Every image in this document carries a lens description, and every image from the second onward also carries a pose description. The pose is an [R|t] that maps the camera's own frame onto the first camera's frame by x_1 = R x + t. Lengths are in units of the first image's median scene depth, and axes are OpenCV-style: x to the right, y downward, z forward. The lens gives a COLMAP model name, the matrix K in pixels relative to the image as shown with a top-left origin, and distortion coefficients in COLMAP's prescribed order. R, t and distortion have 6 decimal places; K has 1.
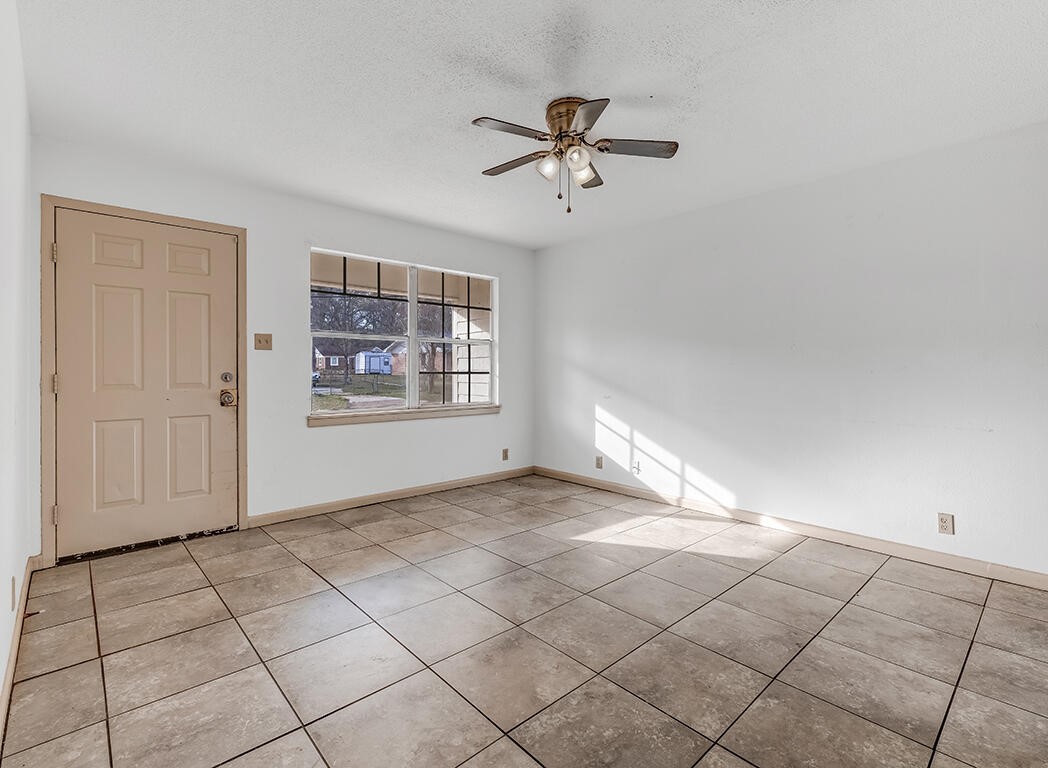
lens RADIAL K [[494.4, 0, 528.4], [0, 494.4, 377.0], [0, 0, 1]] dist [0.012184, 0.000308]
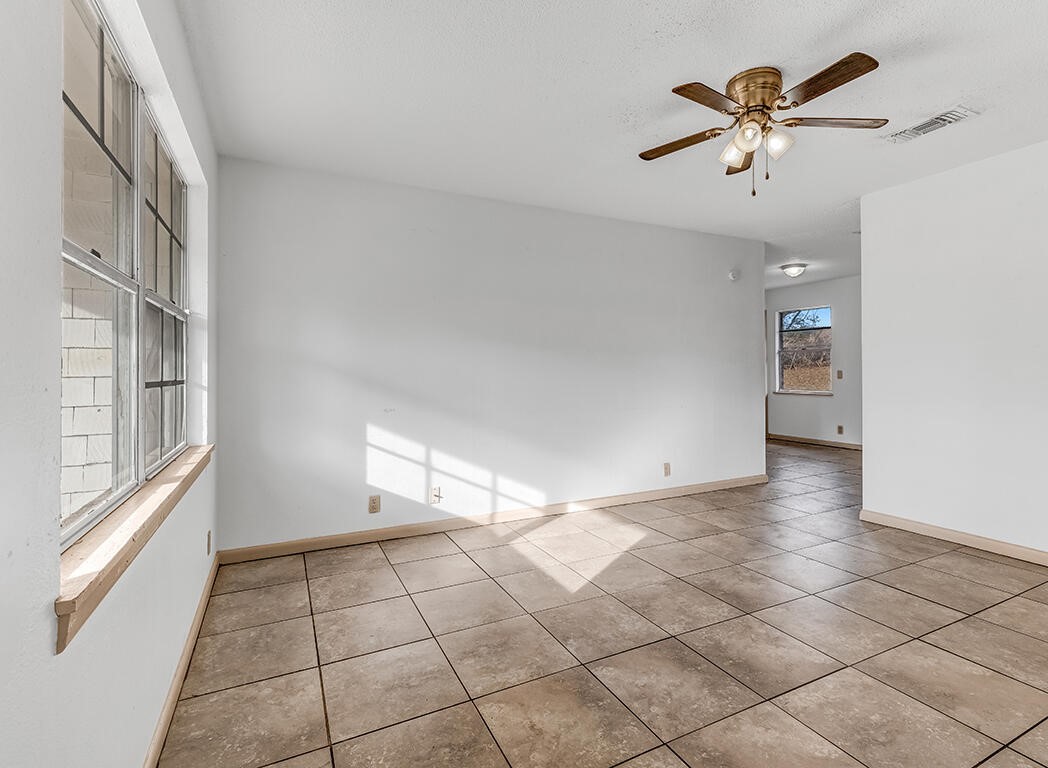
lens RADIAL K [[494.4, 0, 526.6], [0, 494.4, 377.1], [0, 0, 1]] dist [0.012184, 0.000308]
pose [[0.279002, -0.012954, 0.960203, -0.528703], [0.014303, 0.999854, 0.009333, -0.013226], [-0.960184, 0.011130, 0.279147, 0.669301]]
